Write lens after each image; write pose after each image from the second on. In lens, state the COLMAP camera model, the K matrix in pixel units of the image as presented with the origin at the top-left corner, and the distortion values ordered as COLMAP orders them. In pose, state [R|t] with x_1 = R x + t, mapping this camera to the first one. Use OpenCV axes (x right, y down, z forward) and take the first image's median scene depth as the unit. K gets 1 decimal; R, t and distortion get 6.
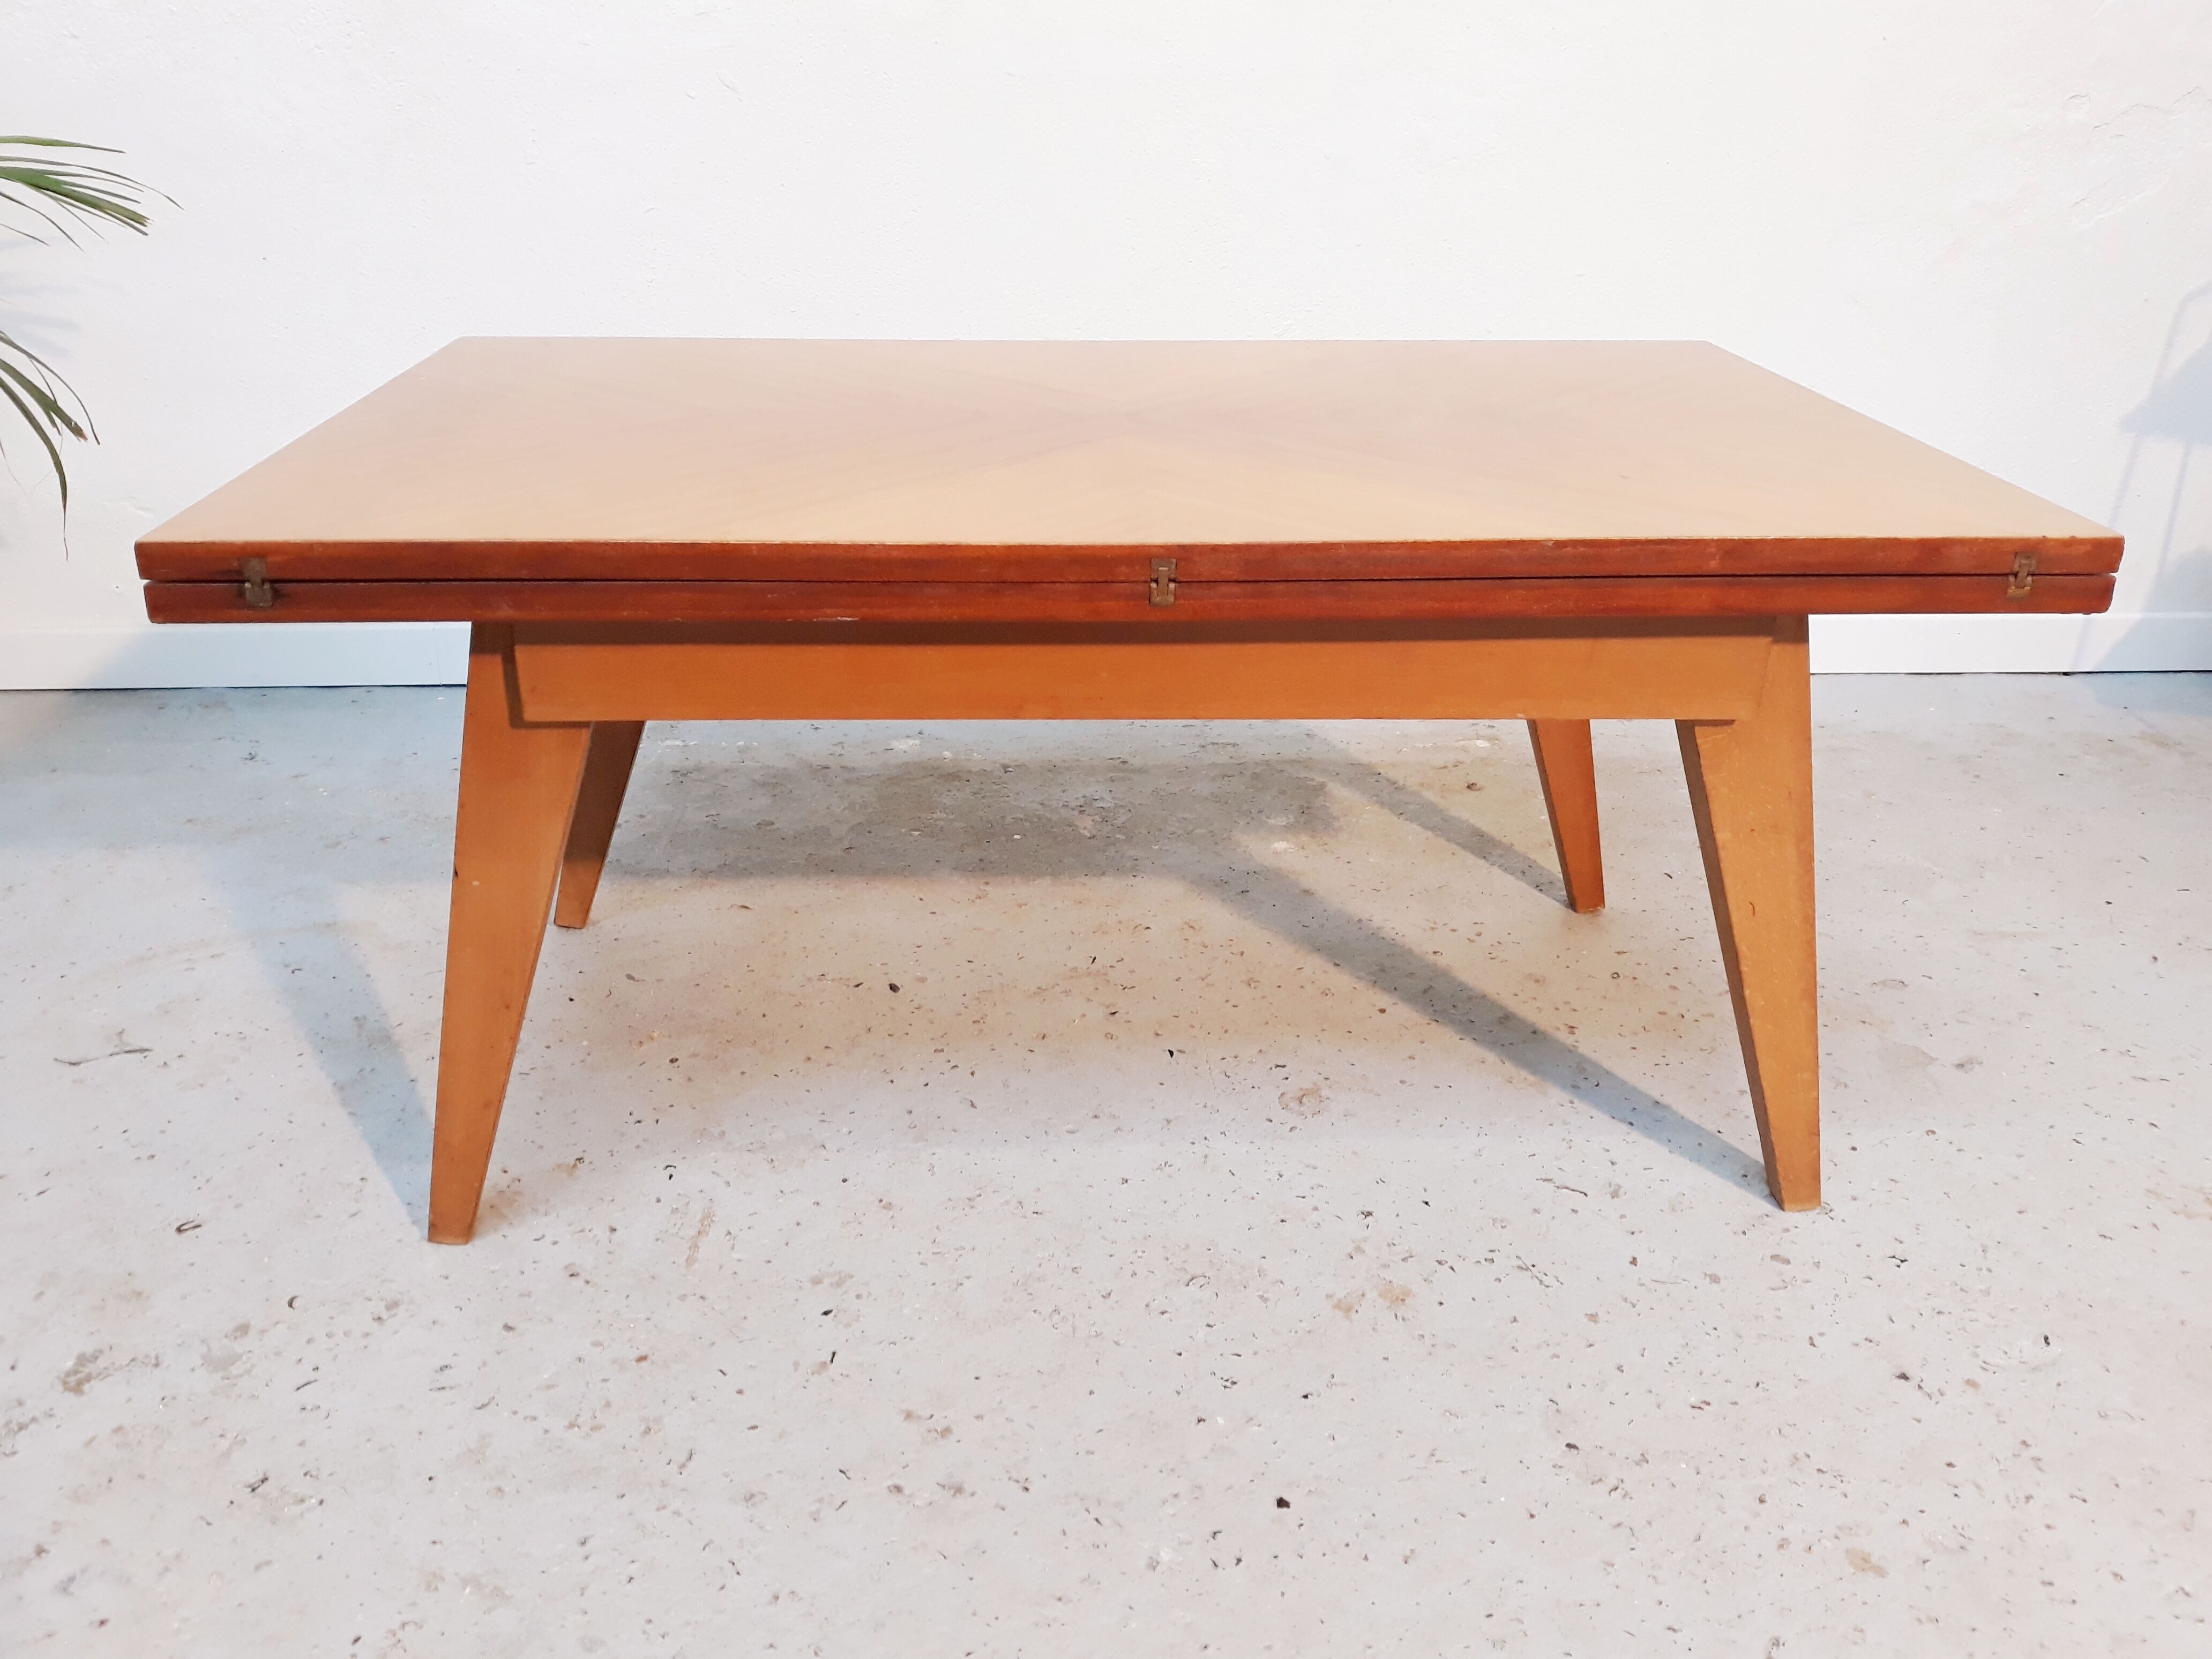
lens RADIAL K [[1840.5, 0, 1096.0], [0, 1840.5, 834.1], [0, 0, 1]] dist [-0.029677, 0.025737]
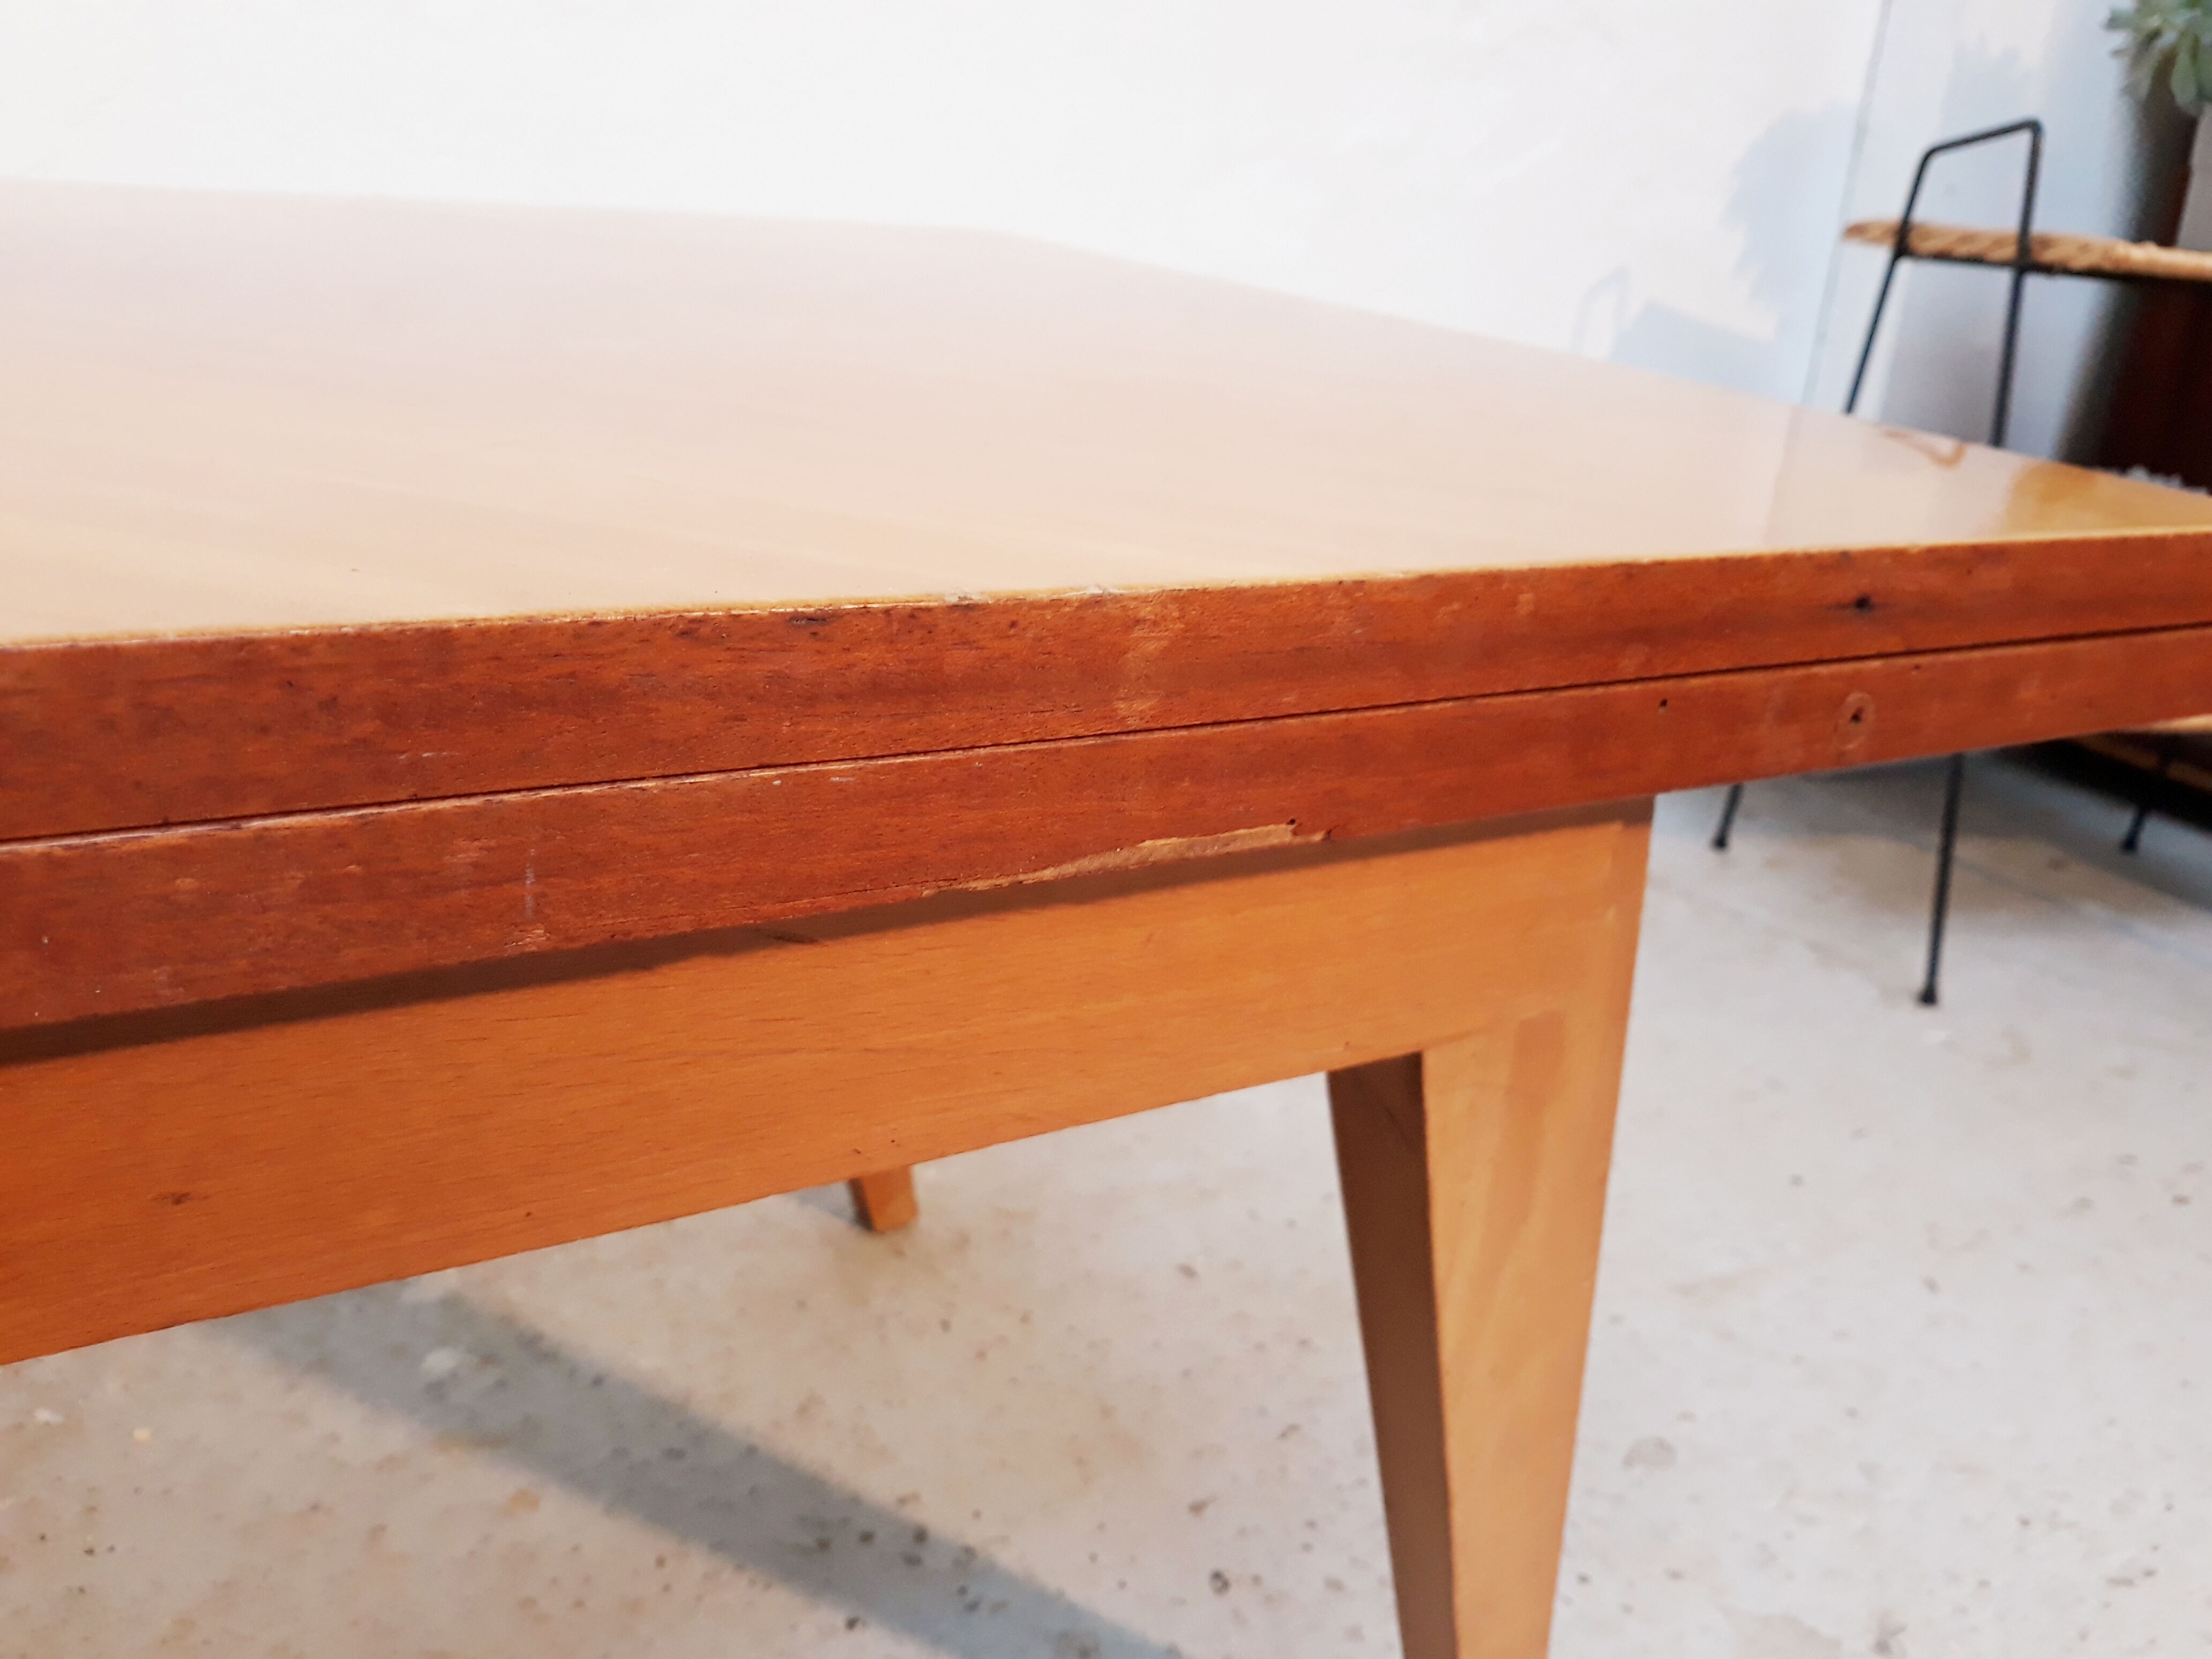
lens RADIAL K [[1840.5, 0, 1097.4], [0, 1840.5, 889.2], [0, 0, 1]] dist [-0.029677, 0.025737]
pose [[0.882056, -0.119161, 0.455826, 0.078015], [0.127658, 0.991743, 0.012231, -0.156284], [-0.453520, 0.047401, 0.889985, 0.790932]]
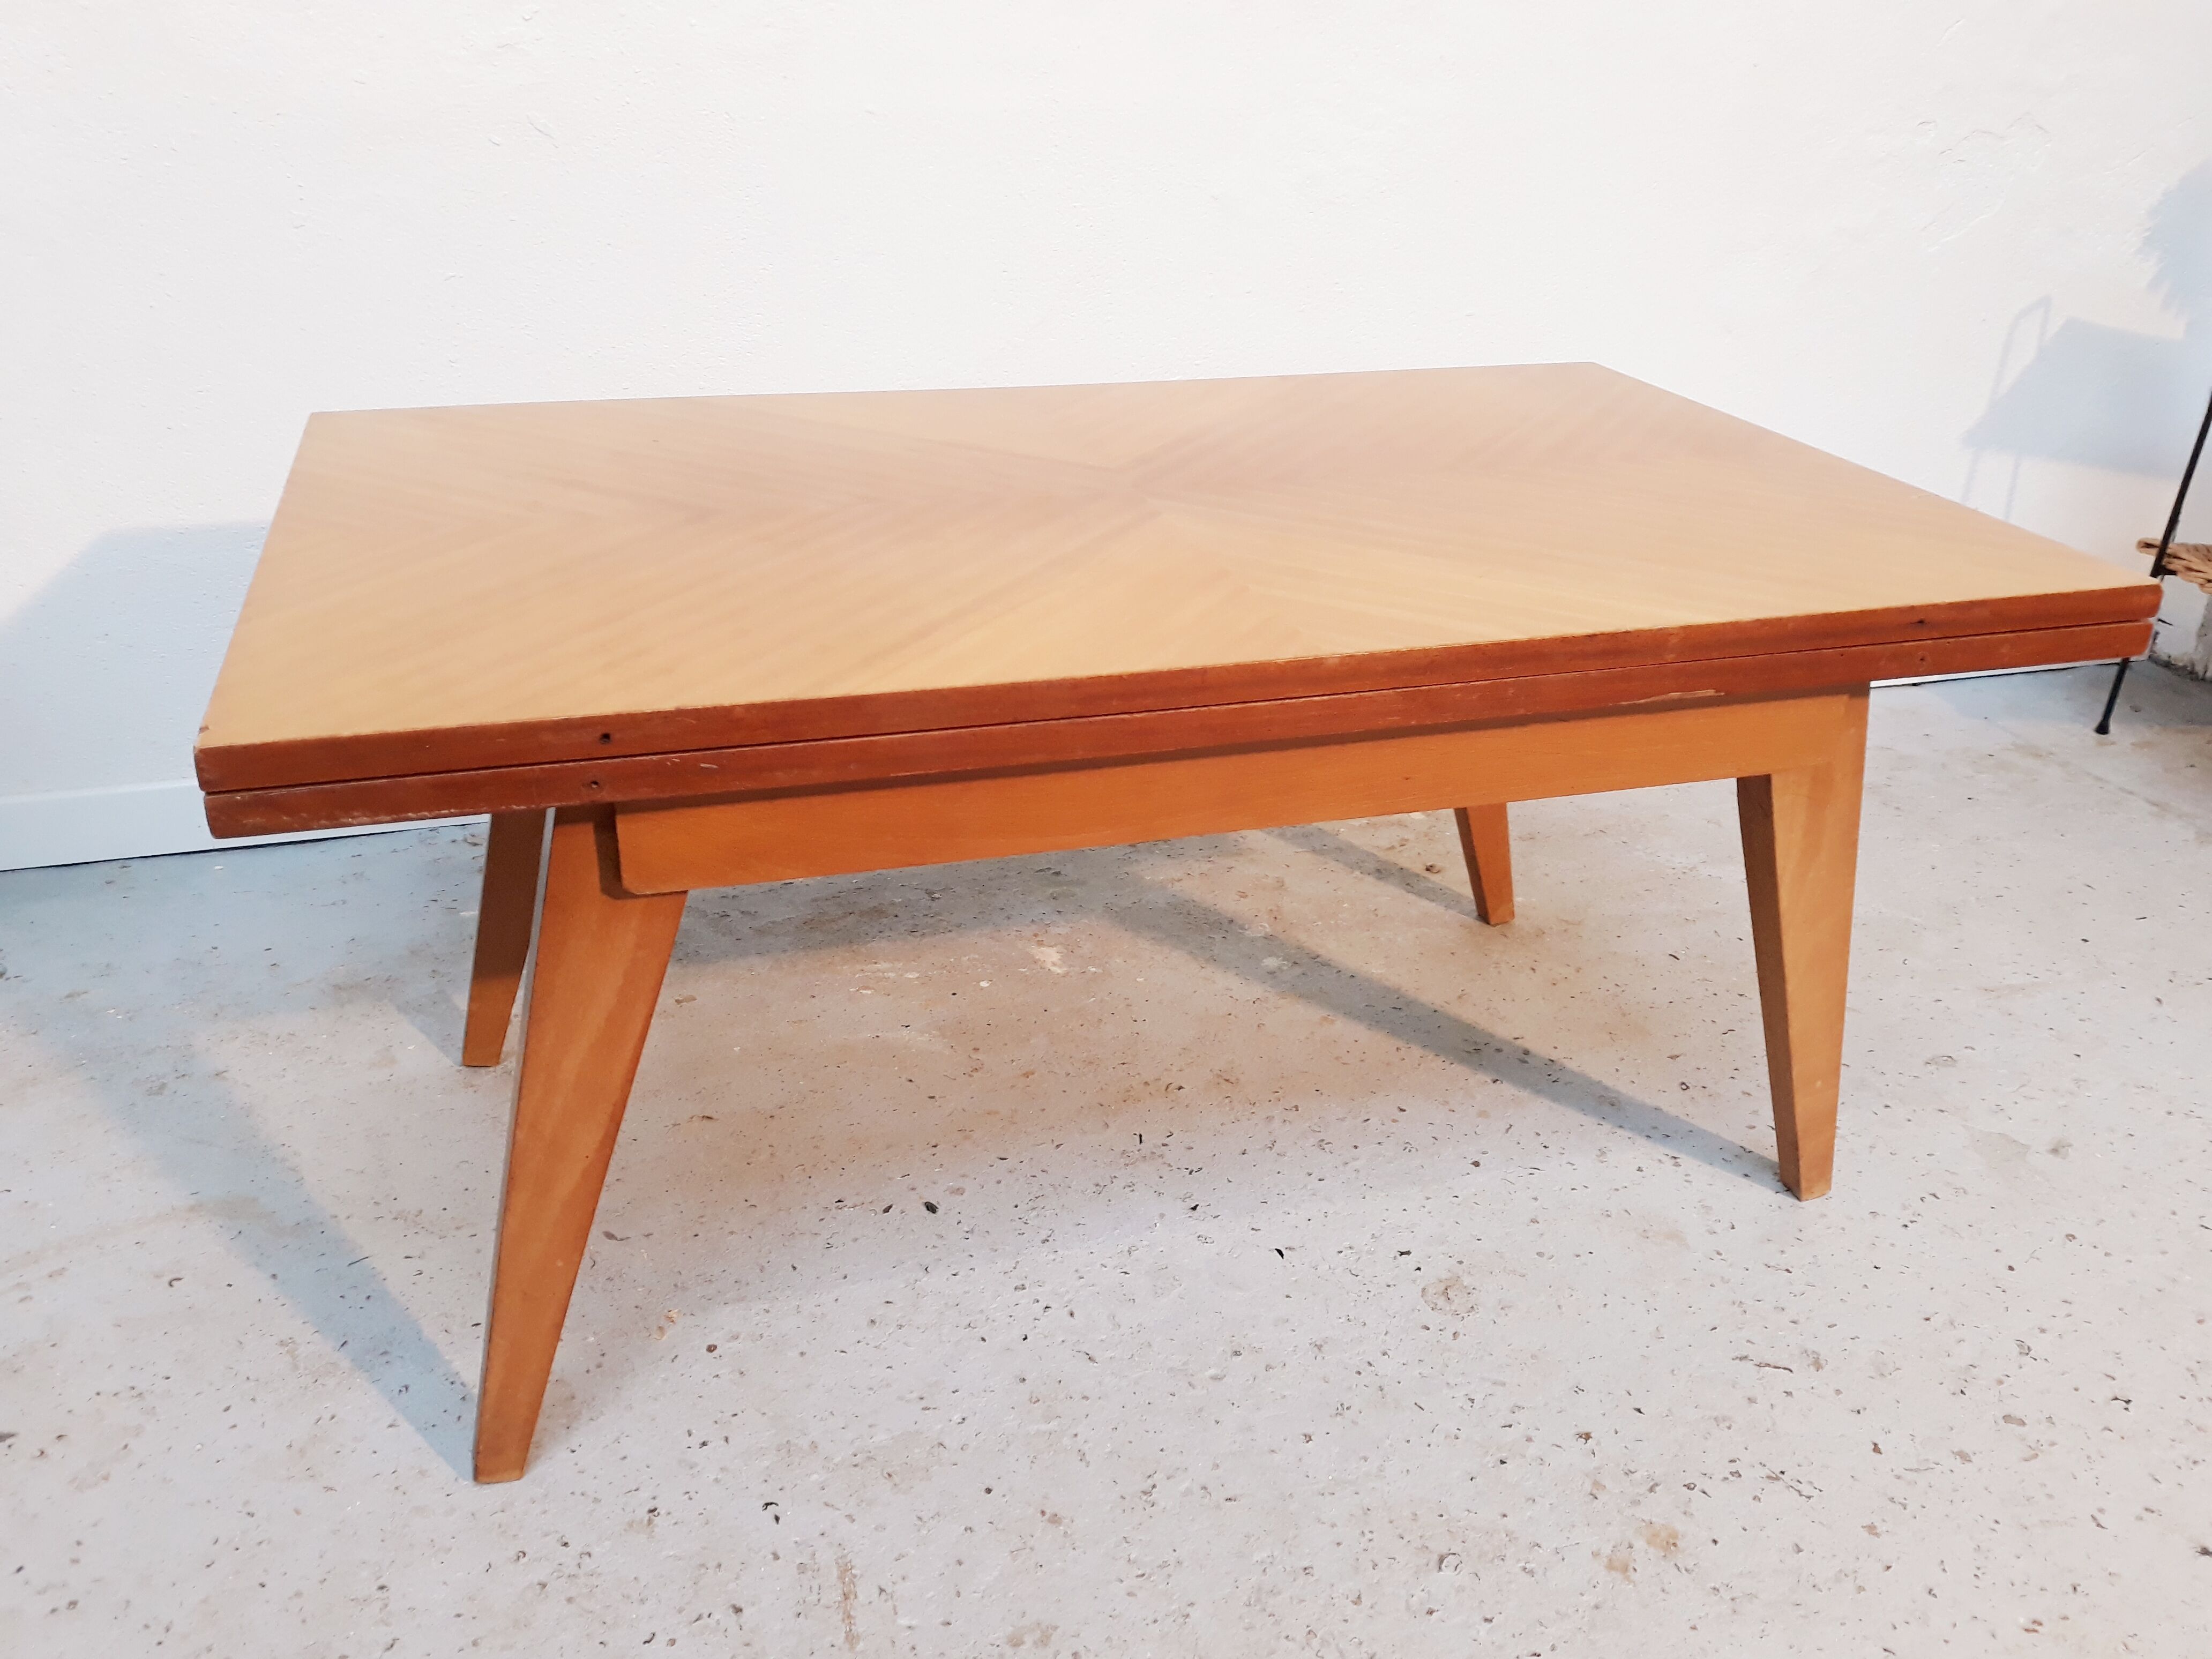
lens RADIAL K [[1840.5, 0, 1094.1], [0, 1840.5, 834.7], [0, 0, 1]] dist [-0.029677, 0.025737]
pose [[0.974482, -0.091799, 0.204834, -0.261772], [0.089338, 0.995775, 0.021251, -0.134578], [-0.205919, -0.002409, 0.978566, 0.197539]]
